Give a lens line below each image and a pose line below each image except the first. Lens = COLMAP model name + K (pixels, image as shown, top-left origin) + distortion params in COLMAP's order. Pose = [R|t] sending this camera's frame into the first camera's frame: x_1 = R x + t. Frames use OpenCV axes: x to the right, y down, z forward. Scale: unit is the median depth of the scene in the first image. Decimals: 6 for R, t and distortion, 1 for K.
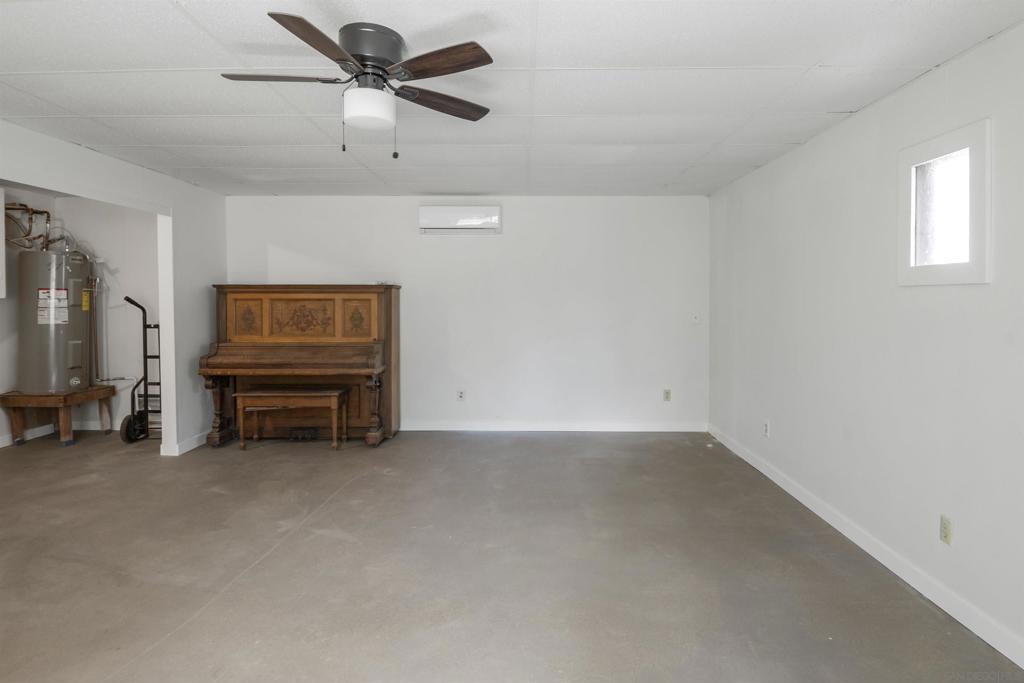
lens RADIAL K [[569.5, 0, 512.6], [0, 569.5, 301.2], [0, 0, 1]] dist [0.001831, -0.000542]
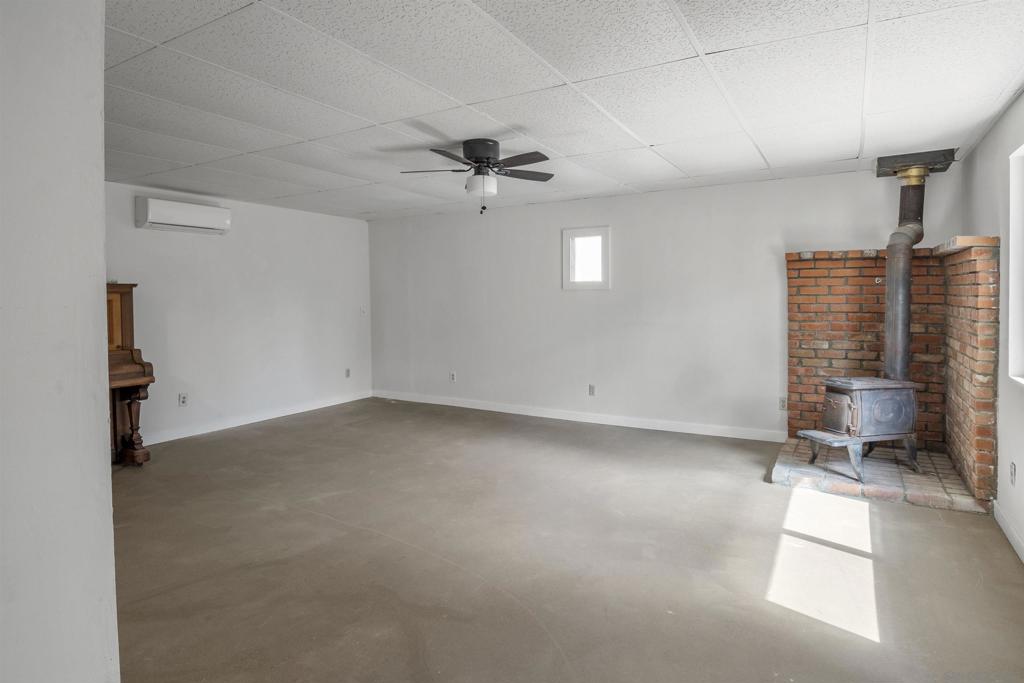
lens RADIAL K [[569.5, 0, 512.6], [0, 569.5, 301.2], [0, 0, 1]] dist [0.001831, -0.000542]
pose [[0.488125, -0.010757, 0.872708, -0.707639], [0.013974, 0.999892, 0.004509, 0.002022], [-0.872662, 0.009994, 0.488222, 0.047066]]
